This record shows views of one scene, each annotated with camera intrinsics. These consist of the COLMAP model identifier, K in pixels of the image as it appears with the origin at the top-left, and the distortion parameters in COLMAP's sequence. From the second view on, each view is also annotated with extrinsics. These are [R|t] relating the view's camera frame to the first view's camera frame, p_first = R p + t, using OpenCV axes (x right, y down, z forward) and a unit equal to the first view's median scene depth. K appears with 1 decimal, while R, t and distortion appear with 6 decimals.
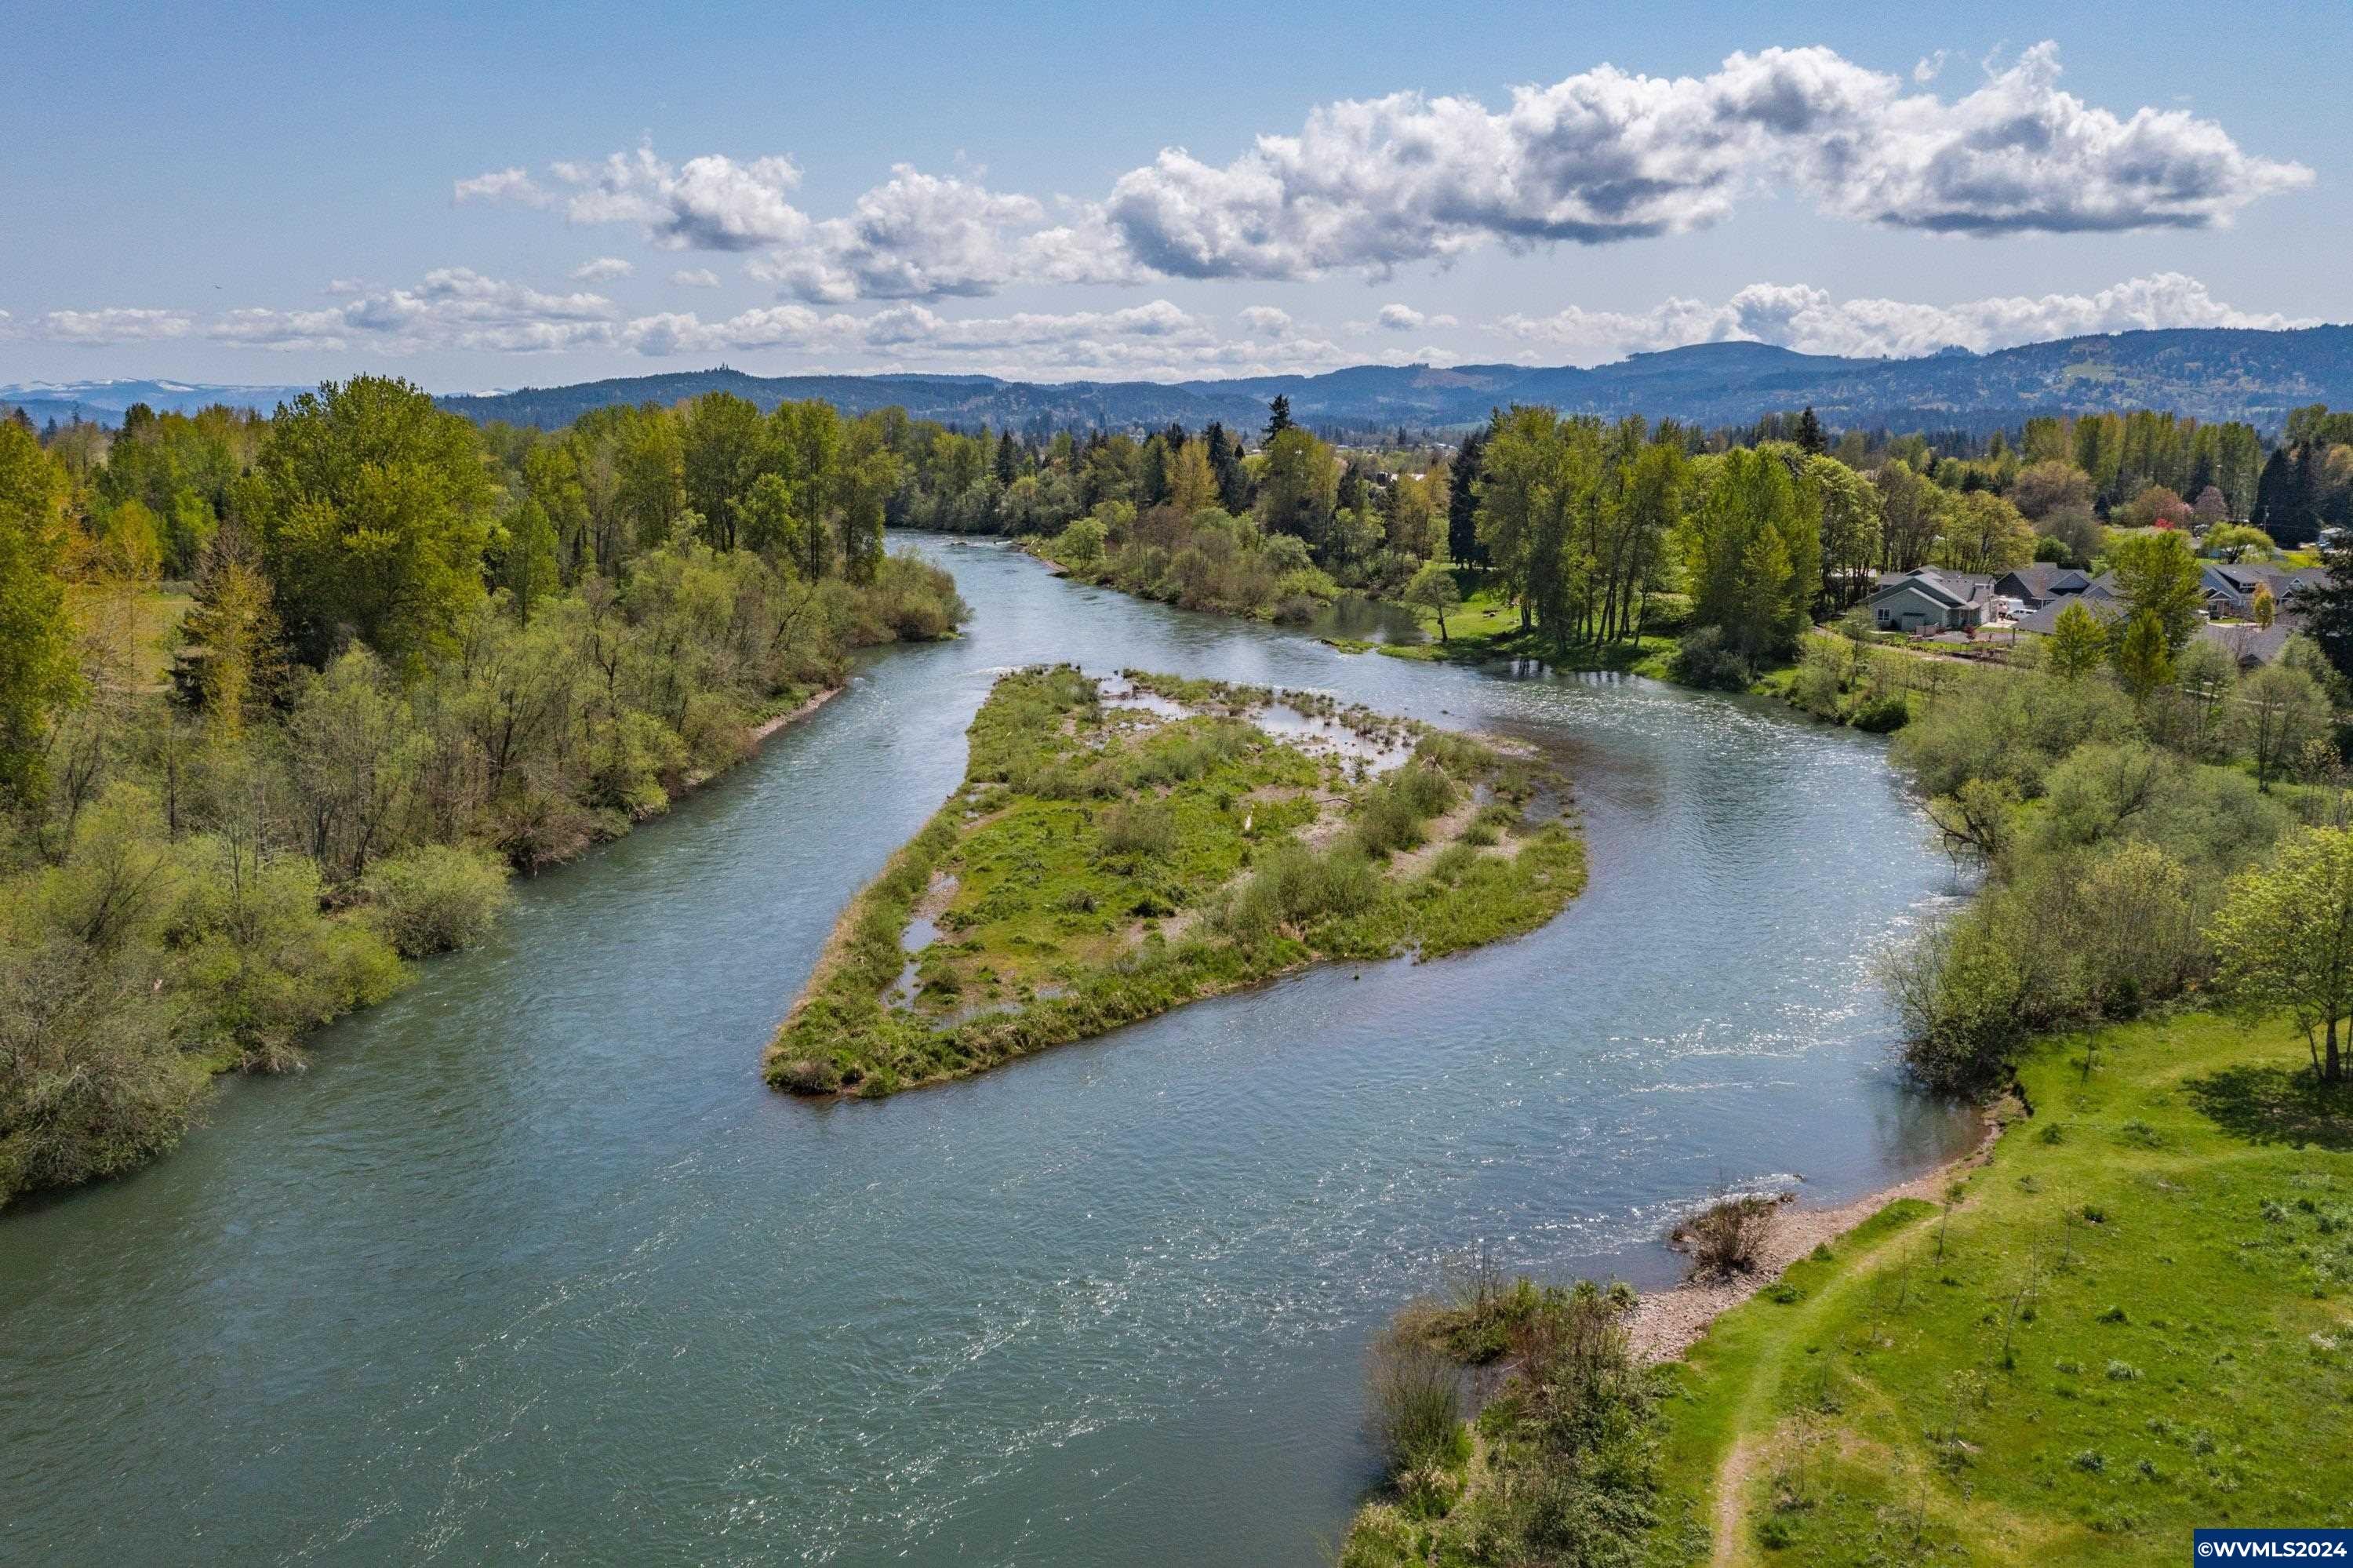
lens RADIAL K [[1863.1, 0, 1176.5], [0, 1863.1, 784.0], [0, 0, 1]] dist [-0.016289, 0.006877]
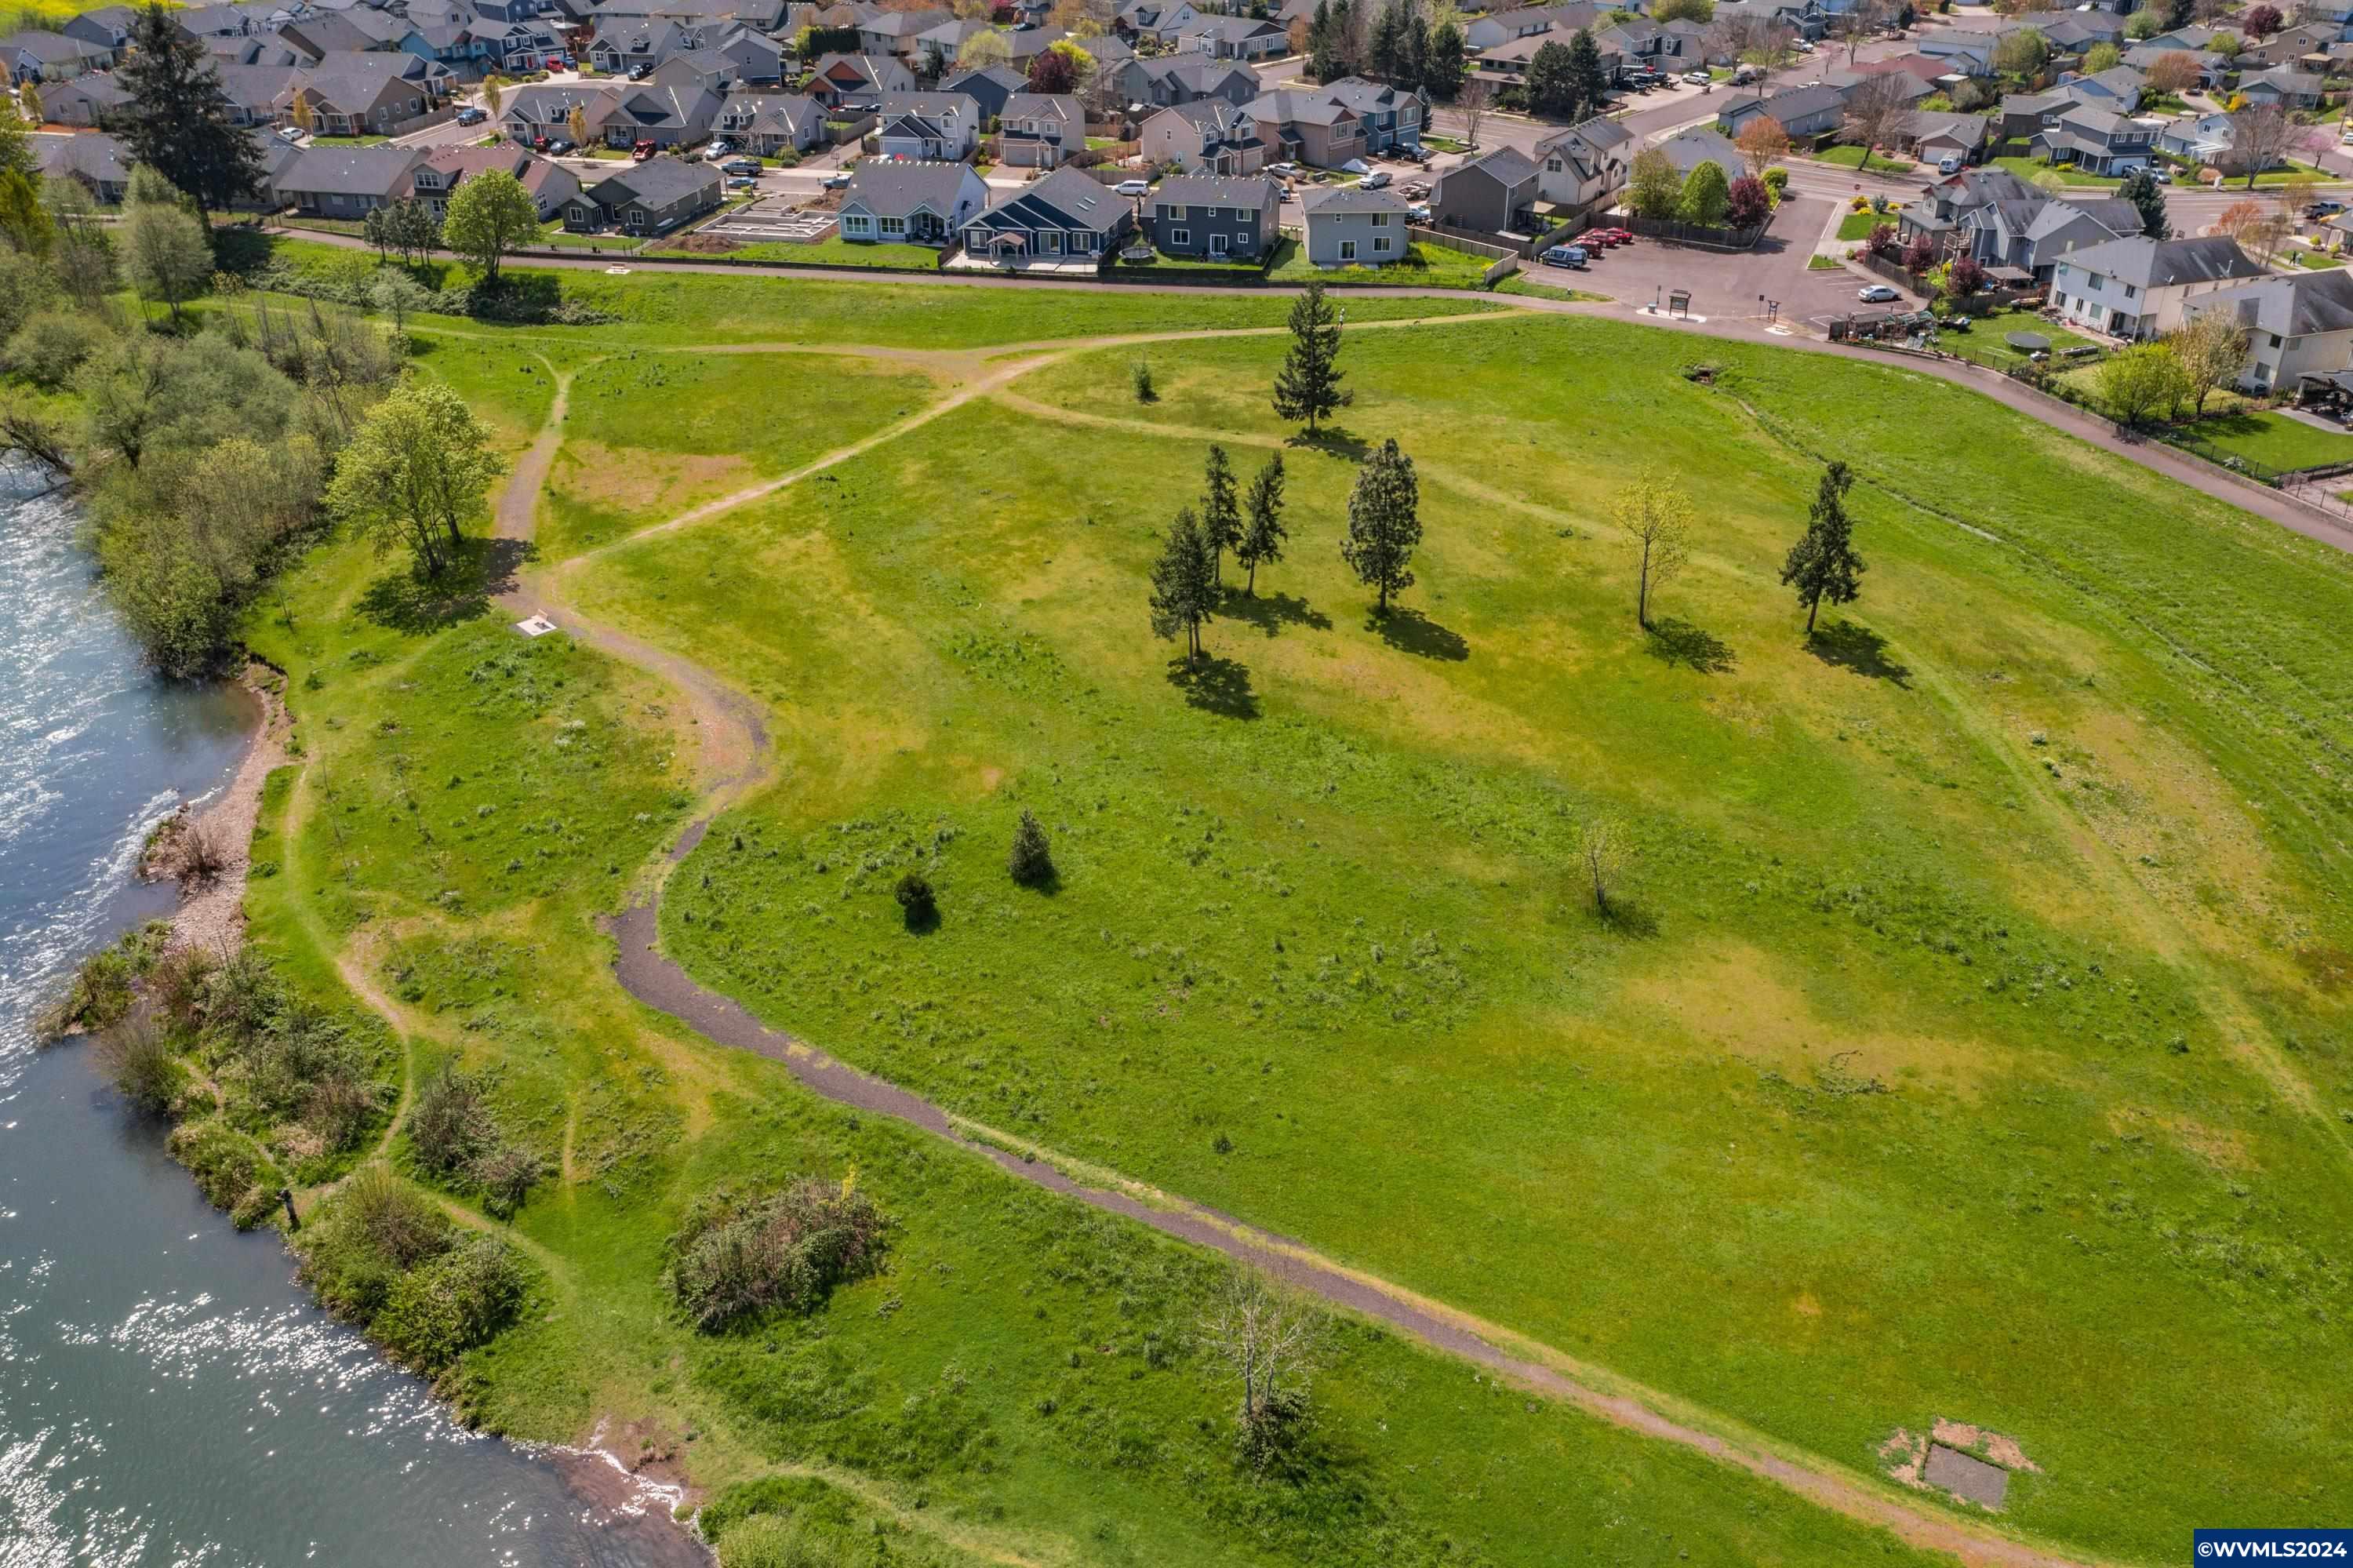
lens RADIAL K [[1863.1, 0, 1176.5], [0, 1863.1, 784.0], [0, 0, 1]] dist [-0.016289, 0.006877]
pose [[0.432883, -0.447599, 0.782475, -0.452843], [0.171681, 0.893066, 0.415883, -0.255932], [-0.884951, -0.045692, 0.463437, -0.280845]]
